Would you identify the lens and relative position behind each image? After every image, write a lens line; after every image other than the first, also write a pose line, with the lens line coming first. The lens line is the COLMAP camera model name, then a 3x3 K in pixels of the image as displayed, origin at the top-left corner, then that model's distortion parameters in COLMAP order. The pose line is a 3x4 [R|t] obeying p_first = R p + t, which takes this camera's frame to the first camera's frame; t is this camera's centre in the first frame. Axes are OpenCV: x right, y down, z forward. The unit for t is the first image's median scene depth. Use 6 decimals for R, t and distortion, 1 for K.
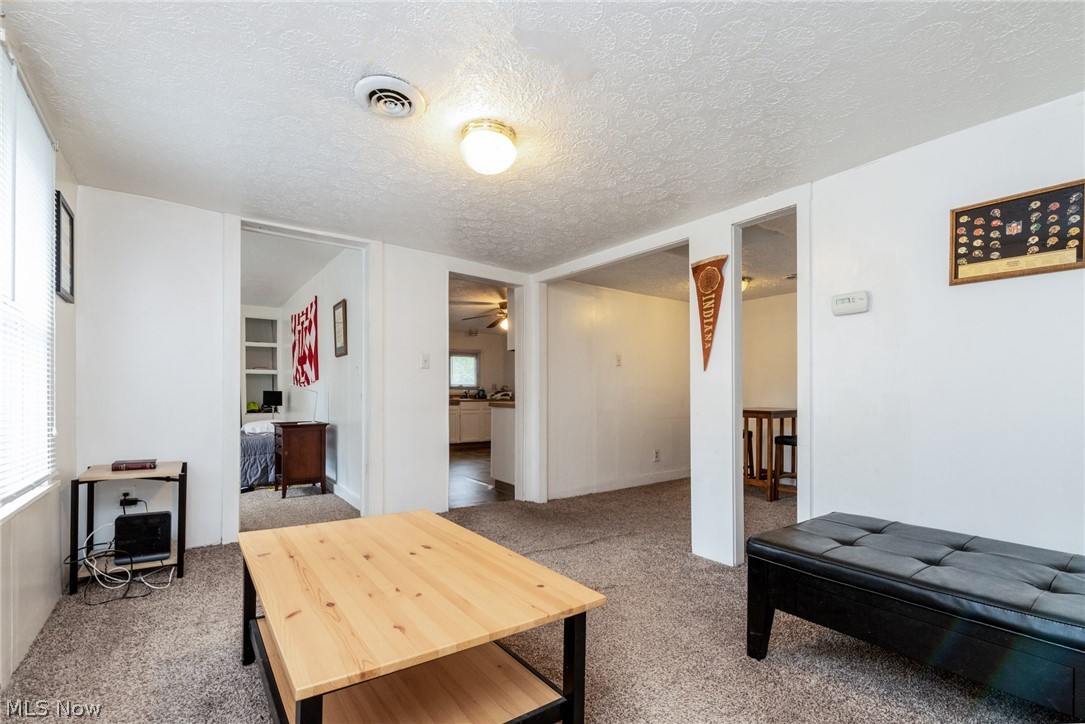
lens RADIAL K [[481.0, 0, 518.8], [0, 481.0, 399.0], [0, 0, 1]] dist [0.000358, 0.000083]
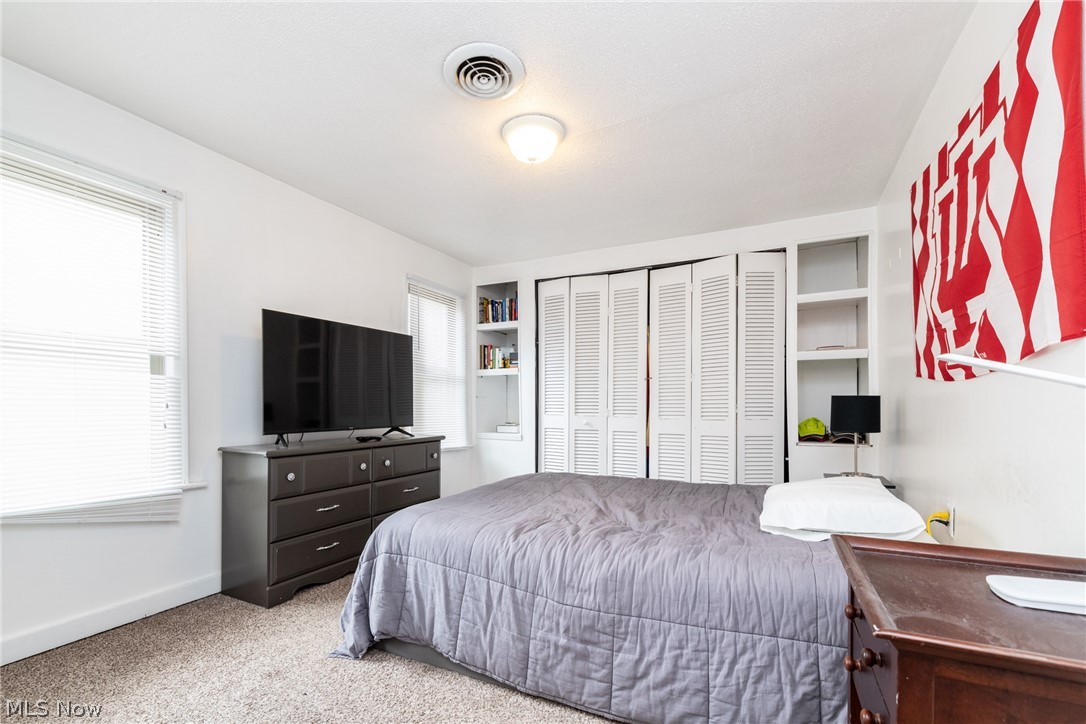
lens RADIAL K [[481.4, 0, 529.5], [0, 481.4, 406.1], [0, 0, 1]] dist [0.000358, 0.000083]
pose [[0.471716, 0.006520, -0.881726, -0.267387], [-0.001458, 0.999977, 0.006614, -0.009208], [0.881749, -0.001835, 0.471715, 0.535190]]
